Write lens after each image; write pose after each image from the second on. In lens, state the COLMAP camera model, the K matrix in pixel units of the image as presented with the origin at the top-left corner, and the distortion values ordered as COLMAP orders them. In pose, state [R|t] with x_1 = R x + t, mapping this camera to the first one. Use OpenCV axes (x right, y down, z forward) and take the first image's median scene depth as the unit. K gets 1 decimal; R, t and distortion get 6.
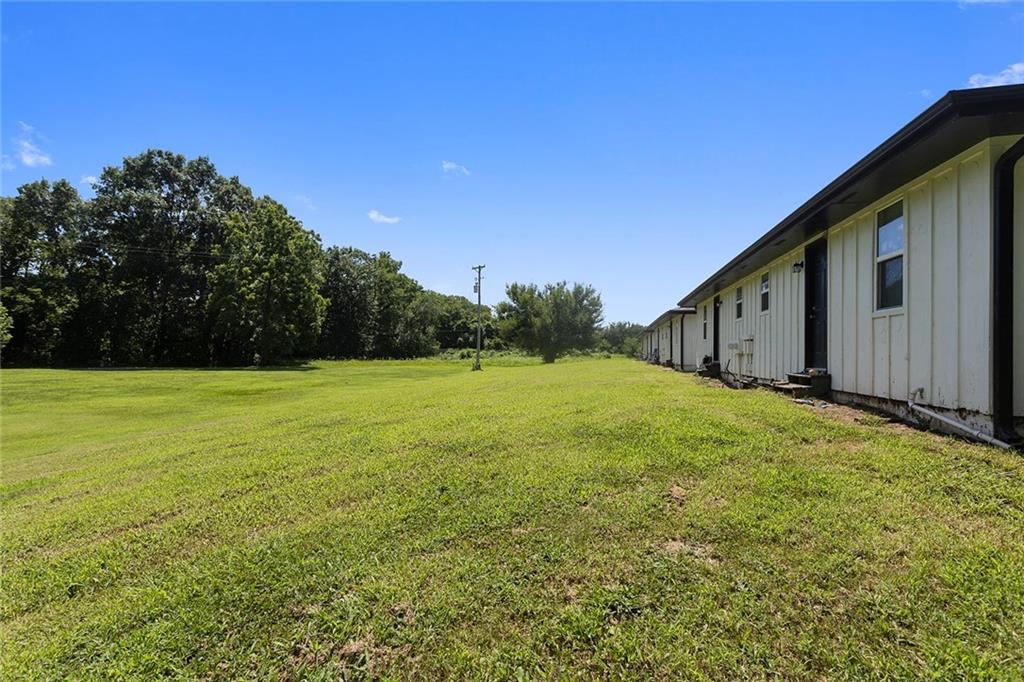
lens RADIAL K [[487.4, 0, 513.4], [0, 487.4, 344.4], [0, 0, 1]] dist [0.003119, 0.001367]
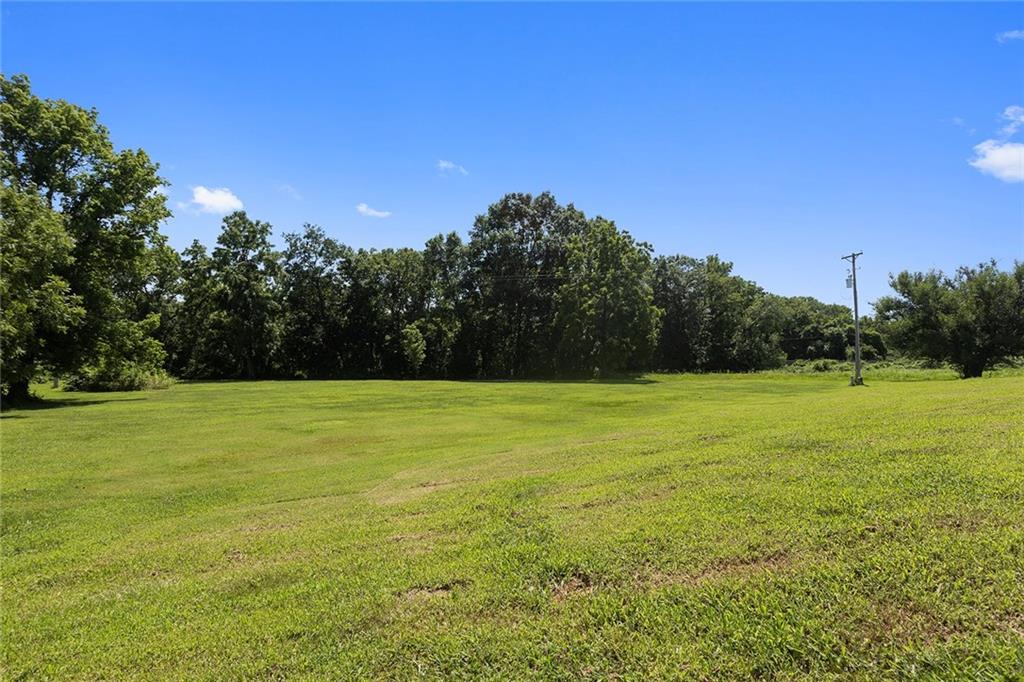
lens RADIAL K [[487.4, 0, 493.4], [0, 487.4, 337.8], [0, 0, 1]] dist [0.003119, 0.001367]
pose [[0.830167, -0.045008, -0.555695, -0.127991], [0.018699, 0.998423, -0.052931, 0.007426], [0.557201, 0.033550, 0.829700, 0.018499]]
